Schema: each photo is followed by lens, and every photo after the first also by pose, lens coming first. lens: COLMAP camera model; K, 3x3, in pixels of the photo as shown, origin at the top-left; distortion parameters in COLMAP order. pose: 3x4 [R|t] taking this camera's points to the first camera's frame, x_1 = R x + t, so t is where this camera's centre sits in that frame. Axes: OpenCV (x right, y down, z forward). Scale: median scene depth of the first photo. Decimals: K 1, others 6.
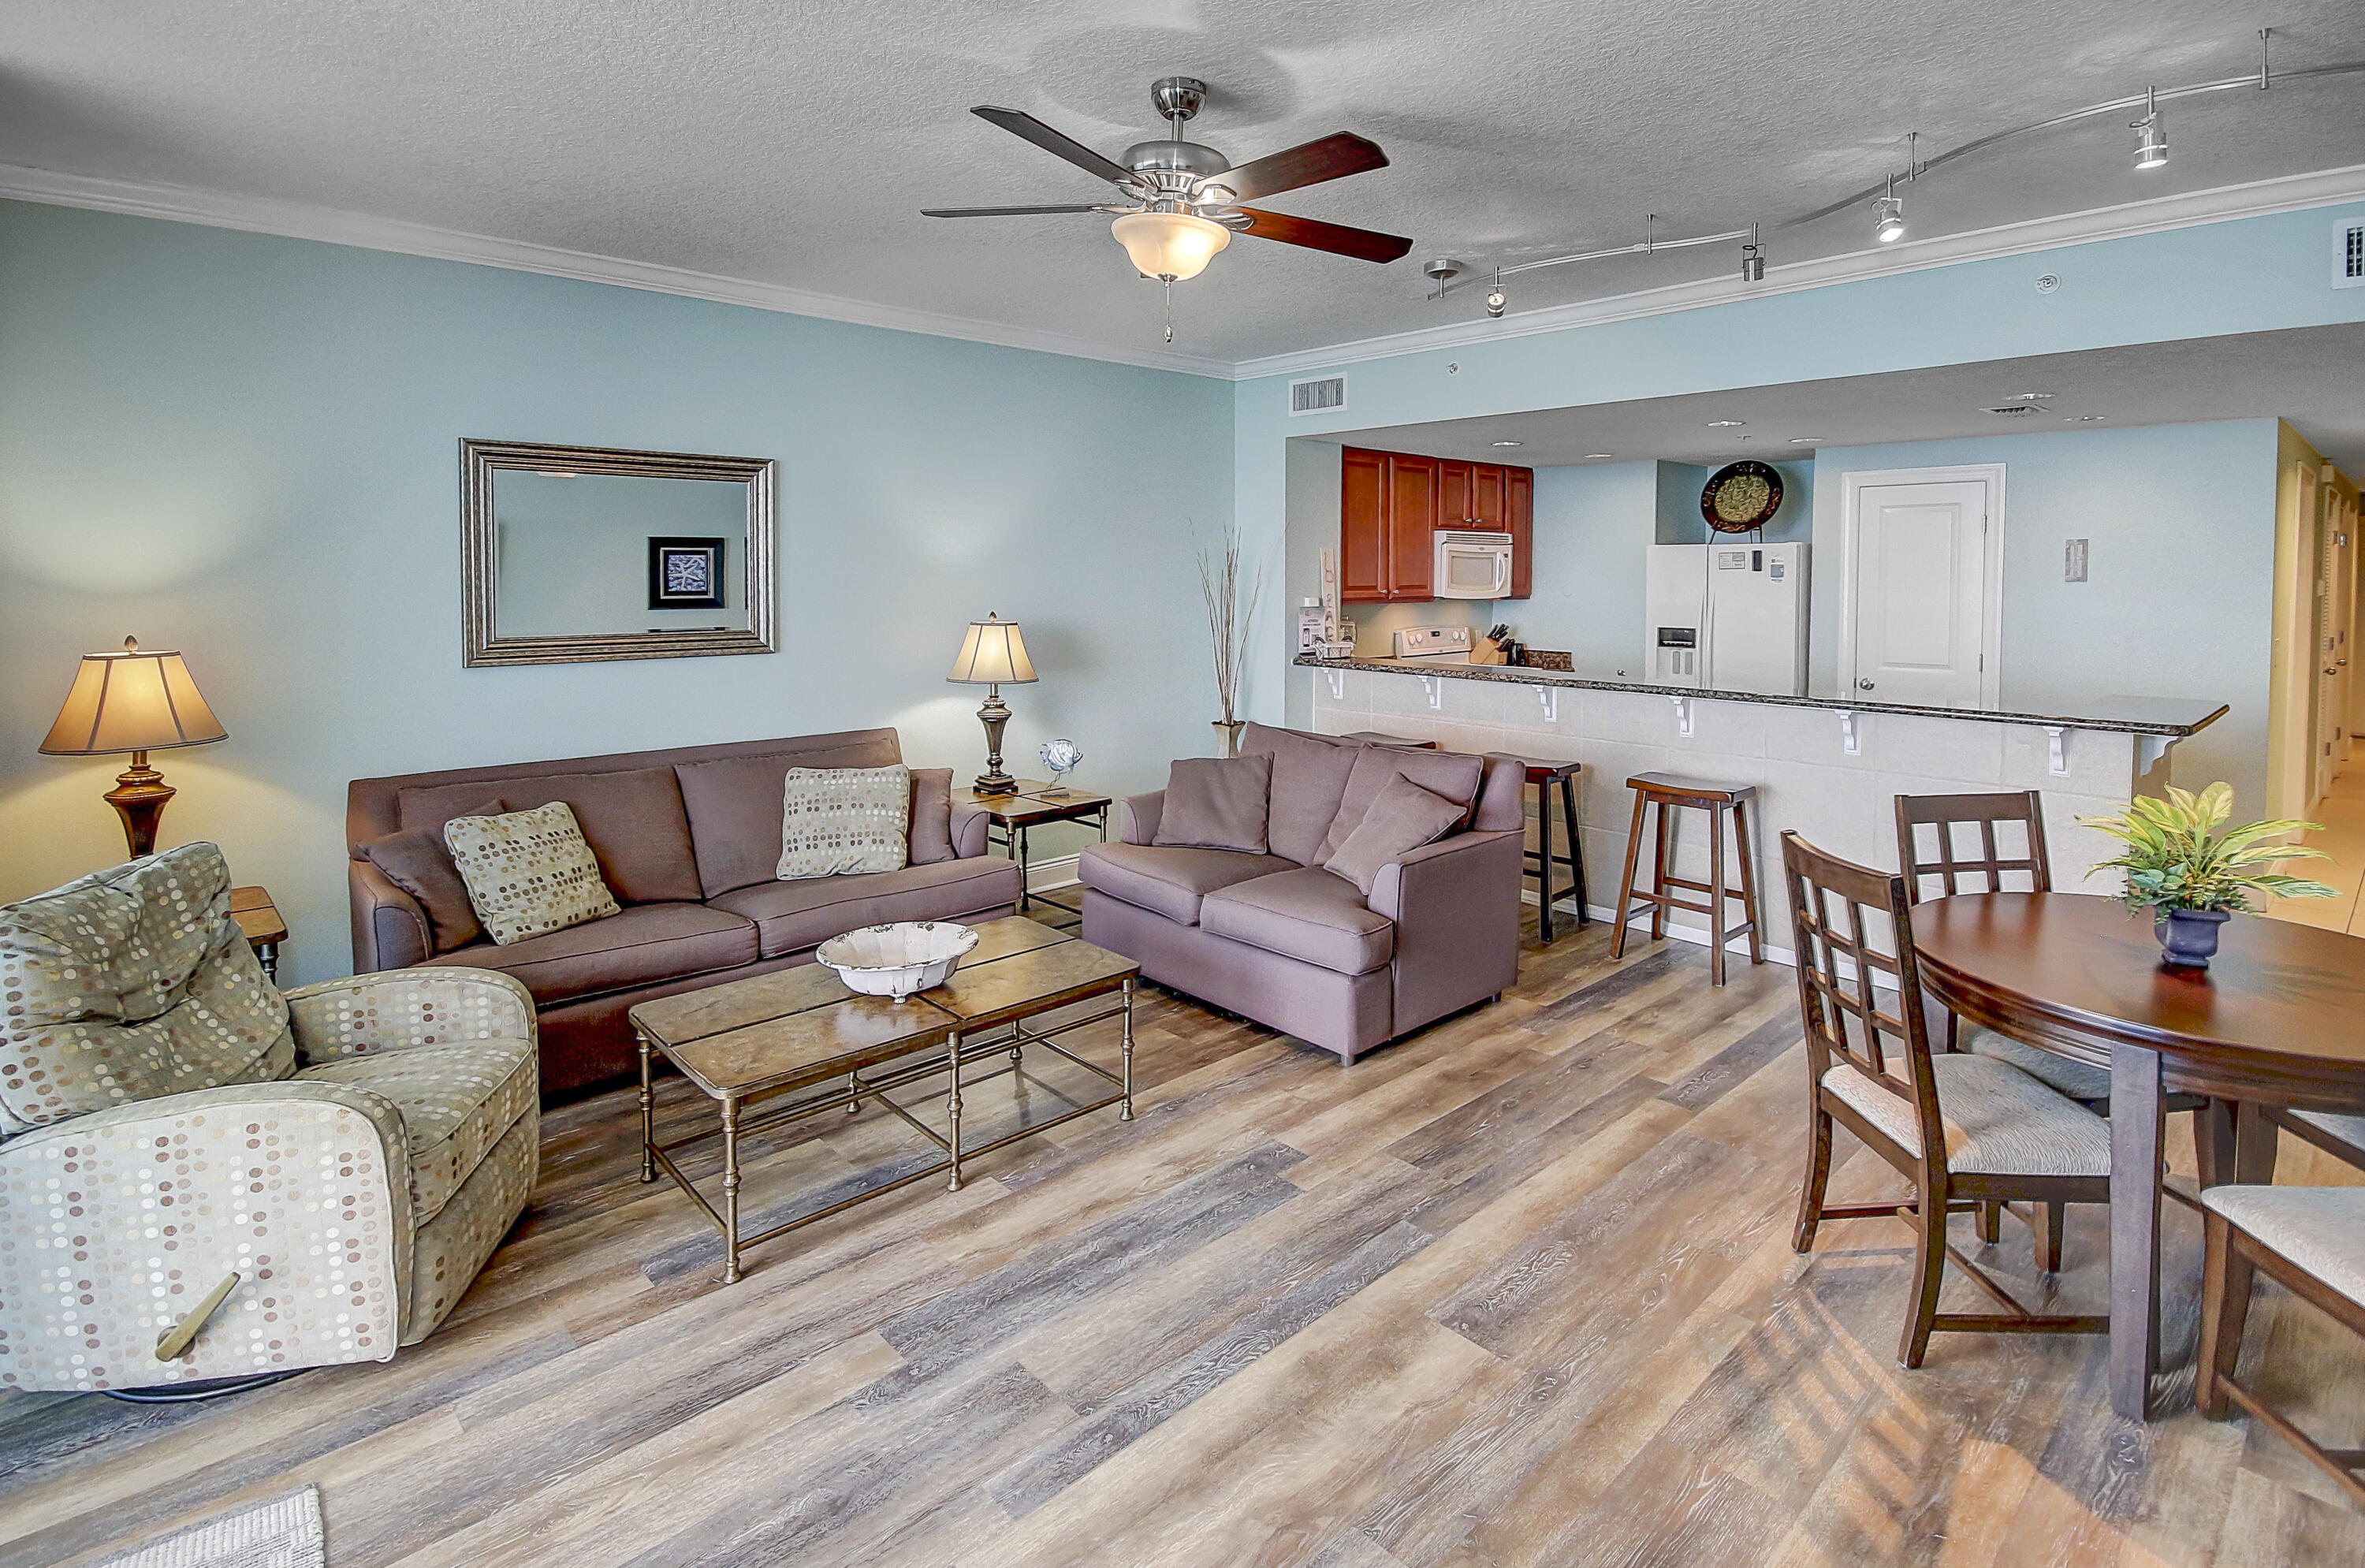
lens RADIAL K [[1175.9, 0, 1199.8], [0, 1175.9, 592.1], [0, 0, 1]] dist [-0.000381, -0.001302]
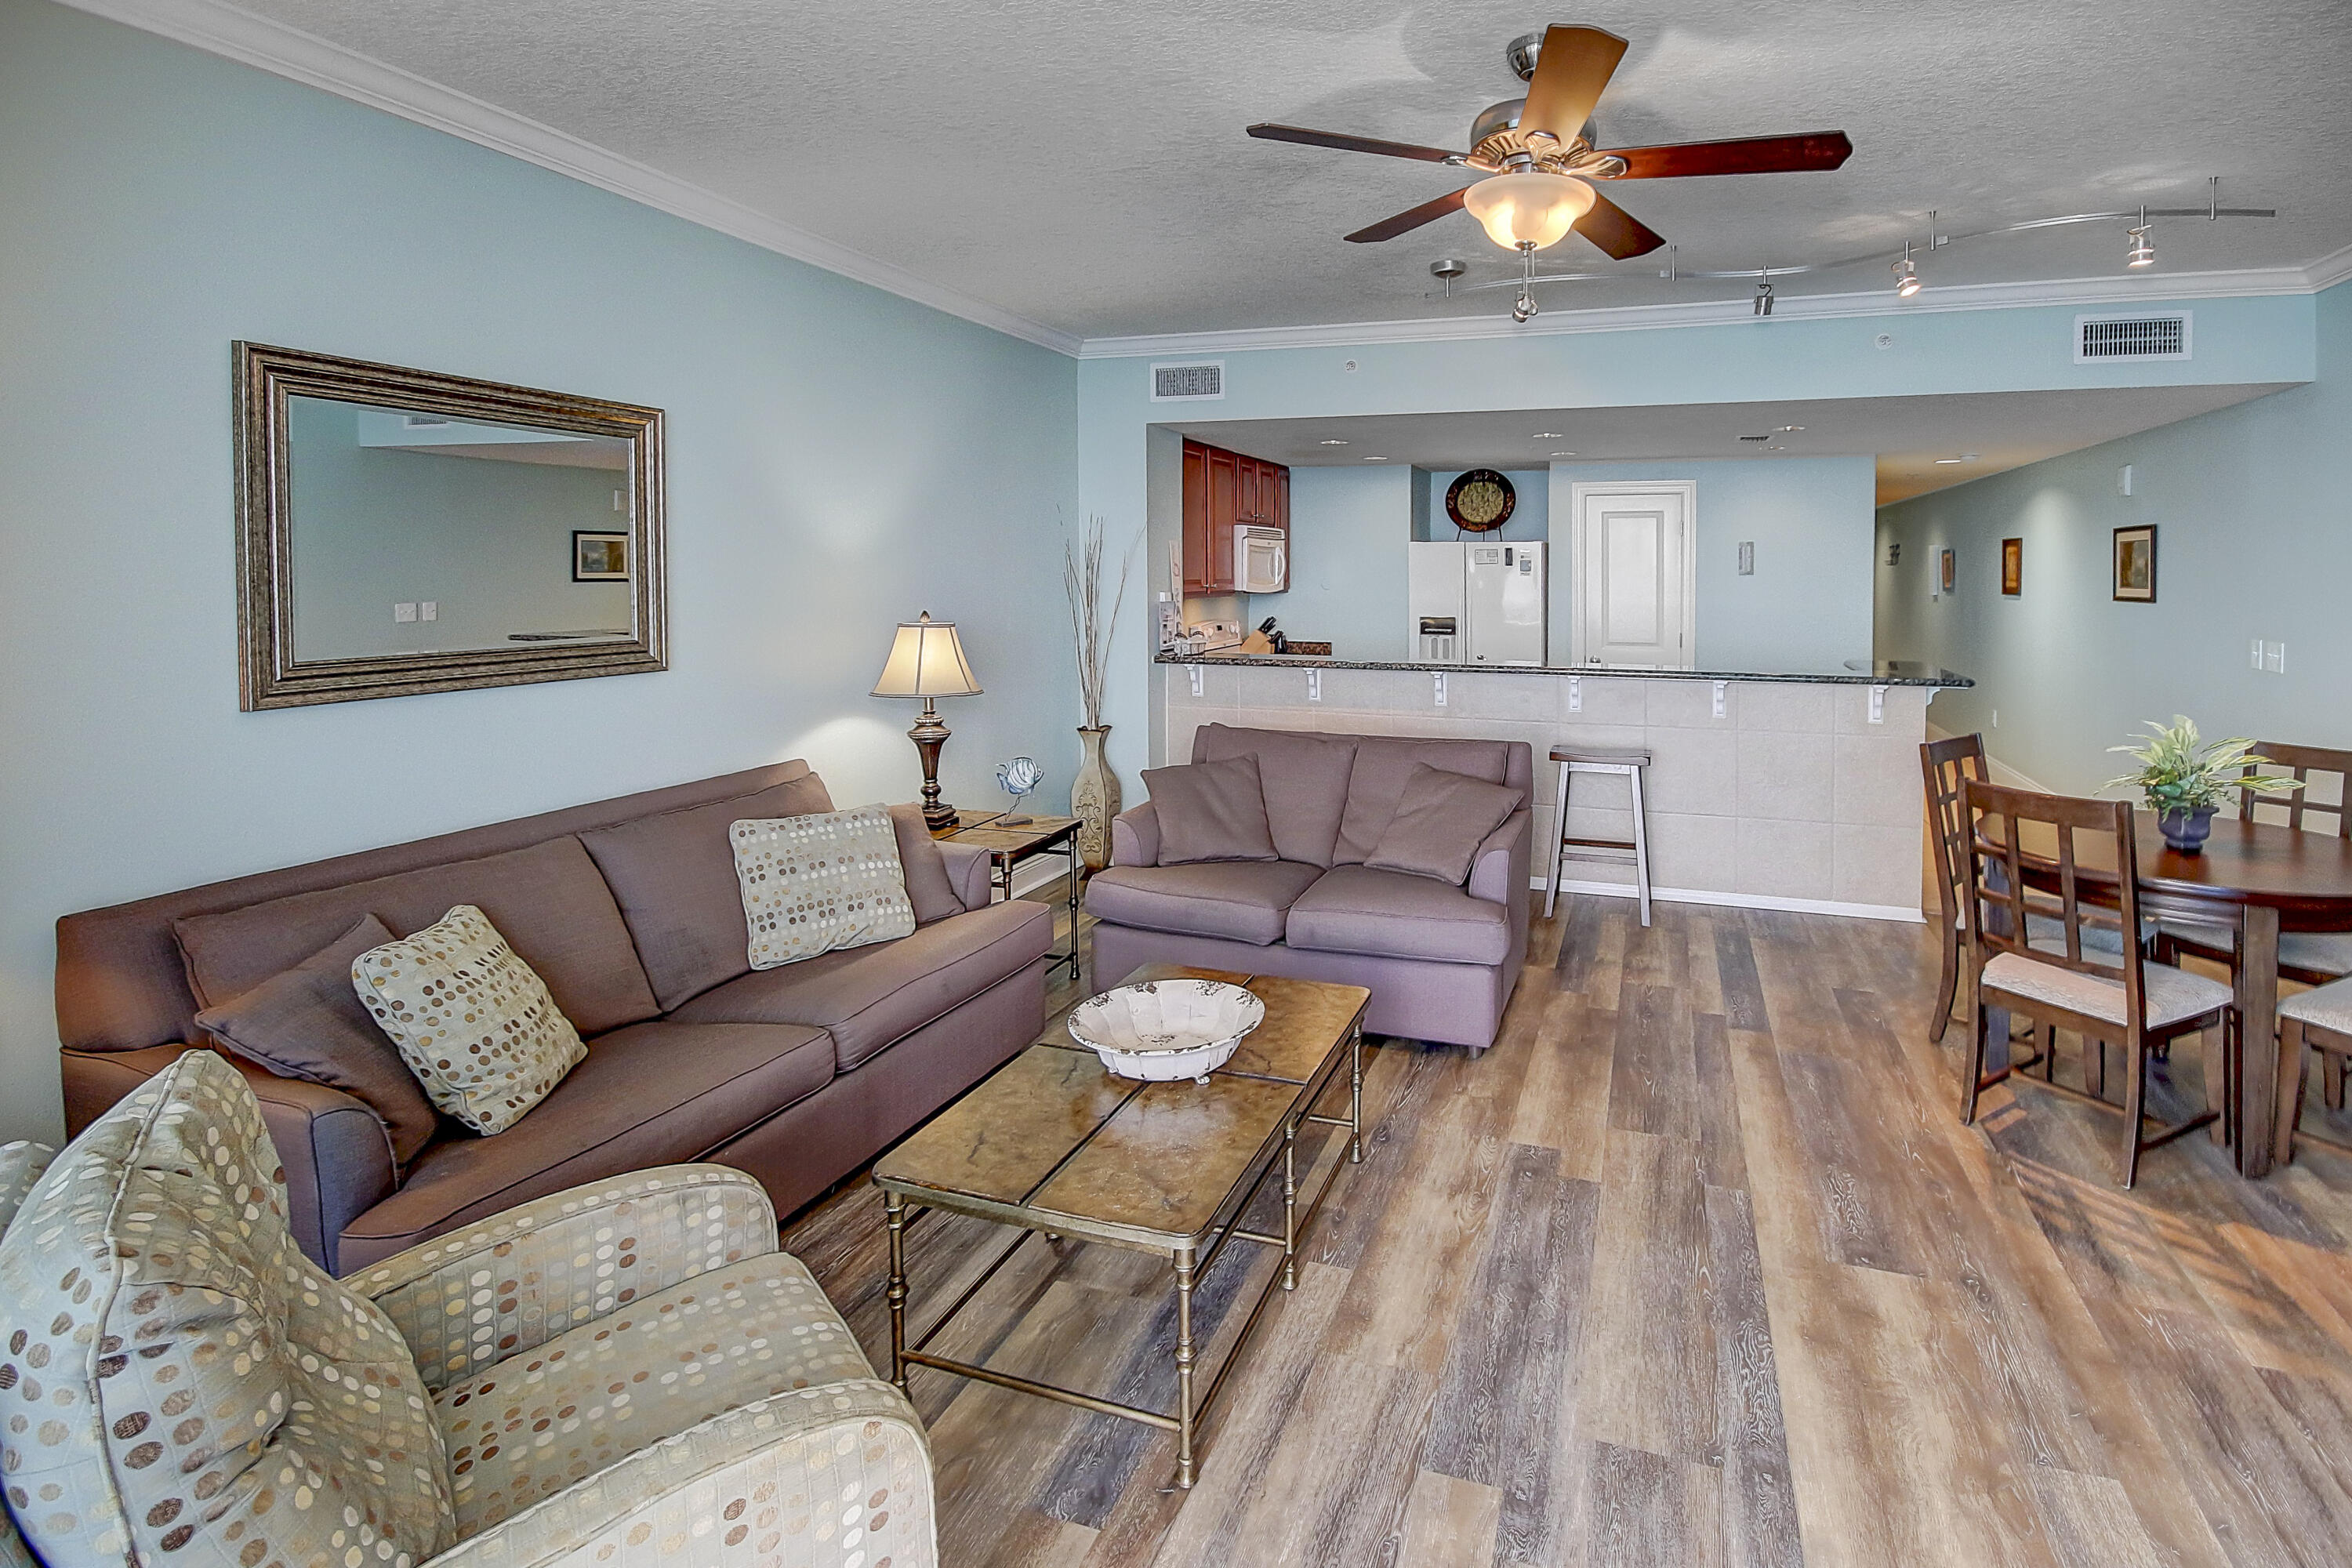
lens RADIAL K [[1164.1, 0, 1303.5], [0, 1164.1, 590.2], [0, 0, 1]] dist [-0.000335, -0.000177]
pose [[0.872160, -0.007371, 0.489166, -0.432829], [0.007013, 0.999972, 0.002565, 0.002280], [-0.489171, 0.001193, 0.872187, 0.187057]]
